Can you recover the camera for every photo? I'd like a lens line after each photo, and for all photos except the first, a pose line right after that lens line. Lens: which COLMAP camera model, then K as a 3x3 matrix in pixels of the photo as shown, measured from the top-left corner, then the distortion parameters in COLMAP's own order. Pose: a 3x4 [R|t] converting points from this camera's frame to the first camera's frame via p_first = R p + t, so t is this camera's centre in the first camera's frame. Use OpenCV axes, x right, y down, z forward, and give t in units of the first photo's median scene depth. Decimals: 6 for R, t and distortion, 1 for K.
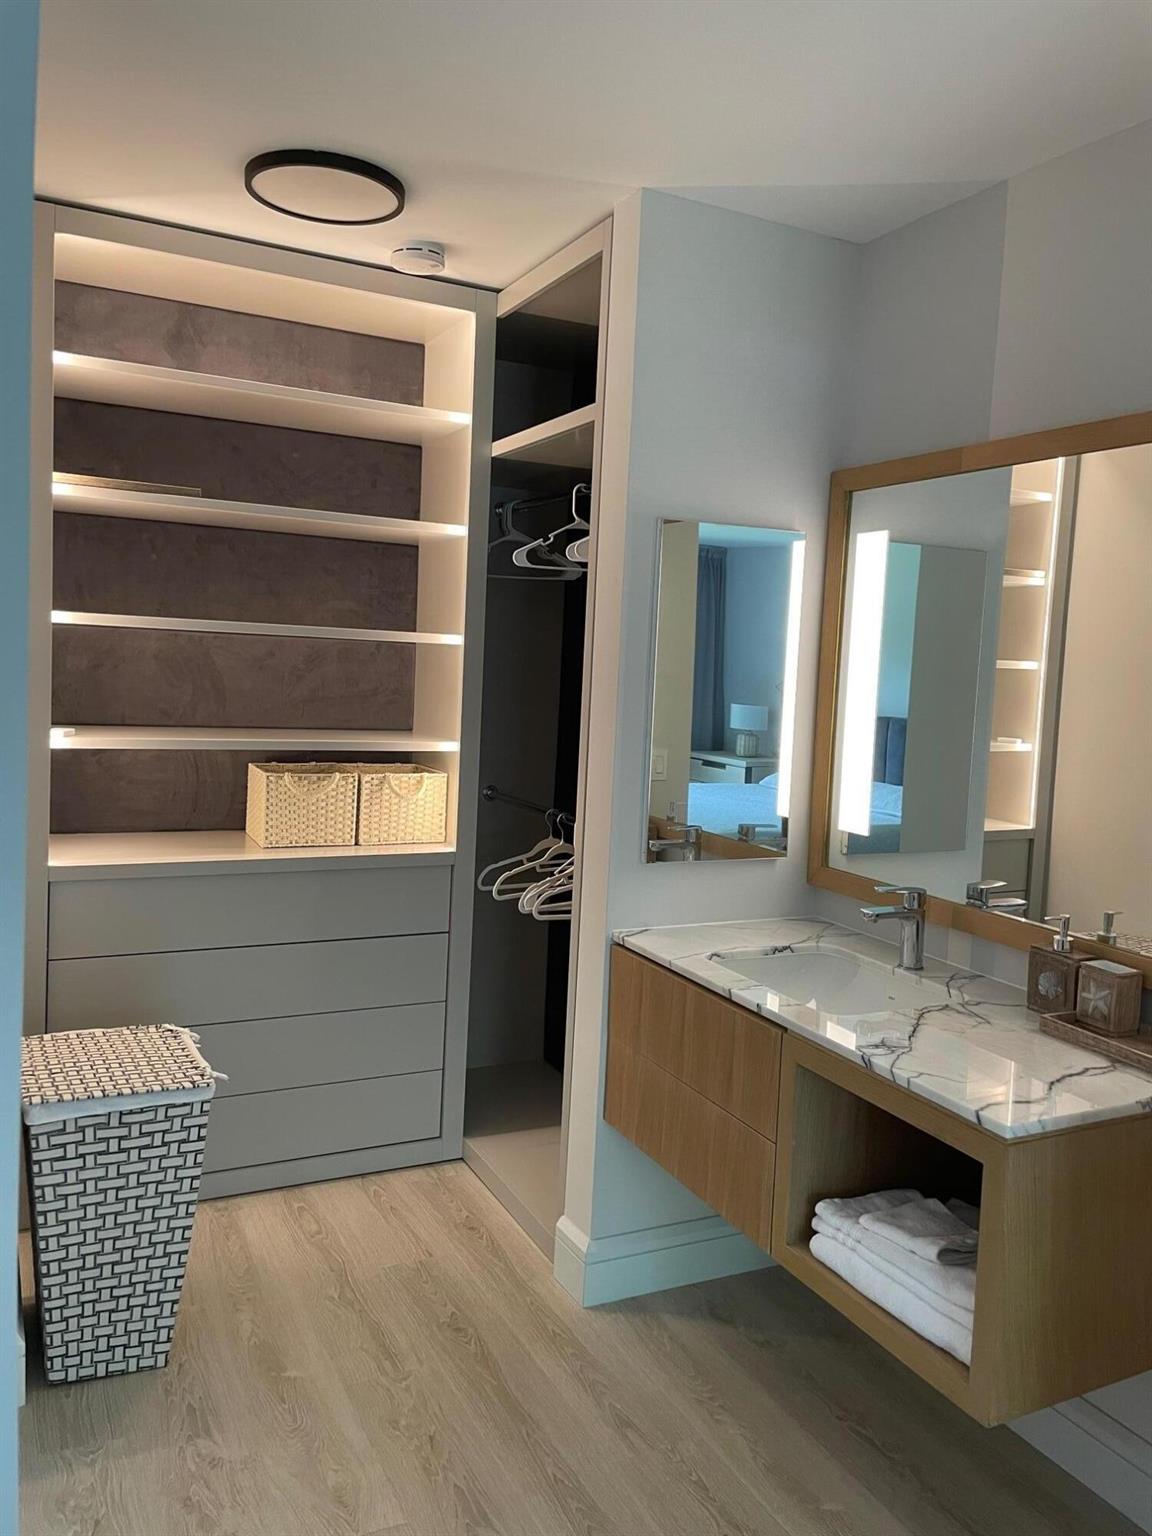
lens RADIAL K [[1162.7, 0, 579.7], [0, 1162.7, 742.9], [0, 0, 1]] dist [0.088907, -0.118369]
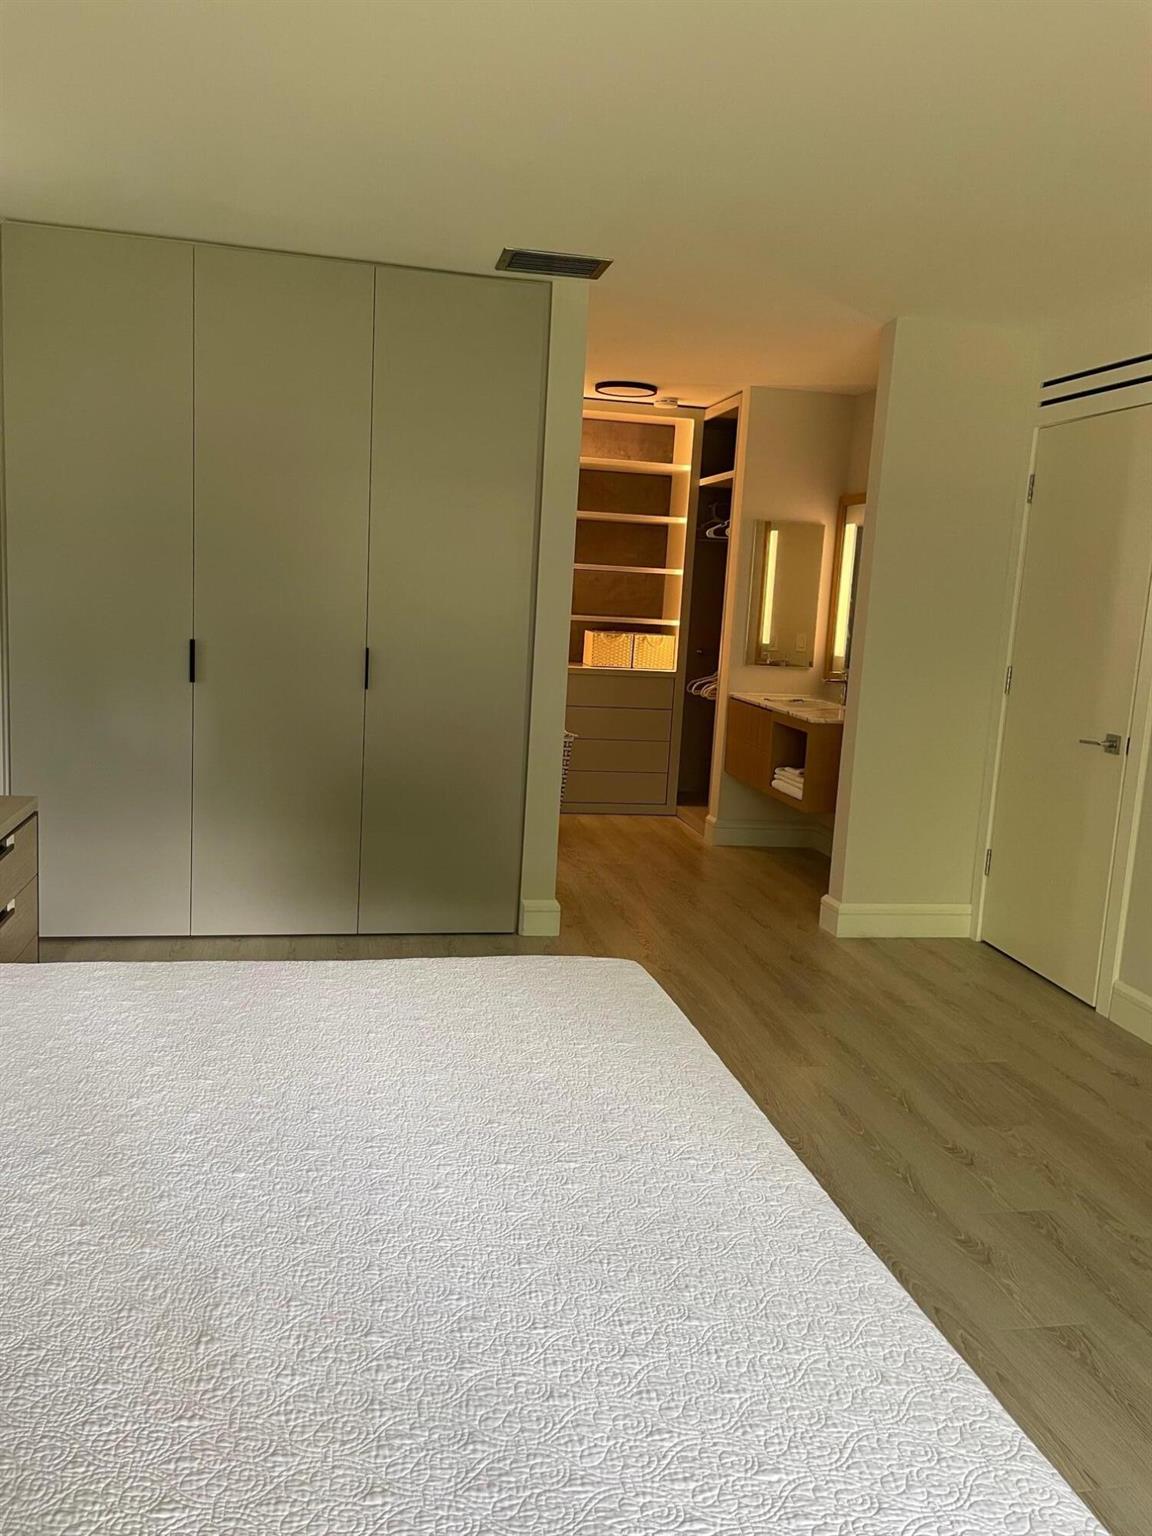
lens RADIAL K [[1162.7, 0, 579.7], [0, 1162.7, 742.9], [0, 0, 1]] dist [0.088907, -0.118369]
pose [[0.962610, 0.044772, -0.267165, 0.307274], [-0.033331, 0.998329, 0.047210, 0.131849], [0.268832, -0.036540, 0.962494, -1.140025]]
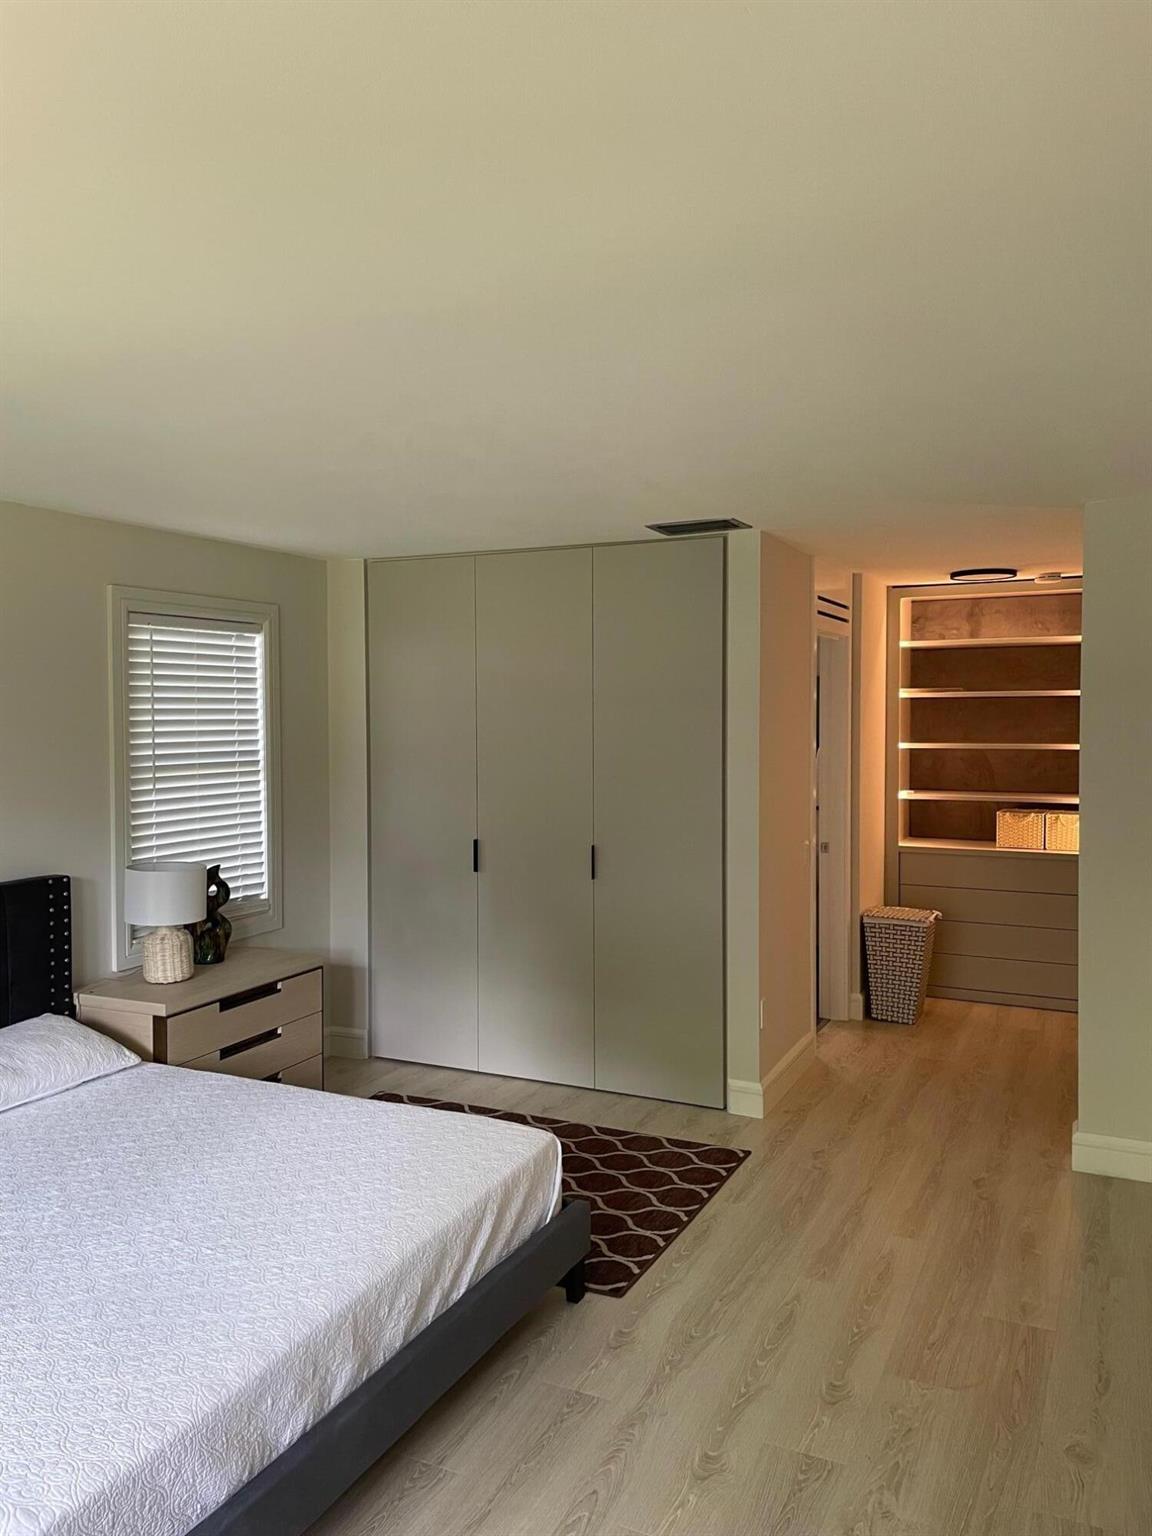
lens RADIAL K [[1162.7, 0, 579.7], [0, 1162.7, 742.9], [0, 0, 1]] dist [0.088907, -0.118369]
pose [[0.602155, -0.027742, -0.797897, 0.987316], [-0.030724, 0.997851, -0.057881, 0.047133], [0.797788, 0.059368, 0.600009, -0.911766]]
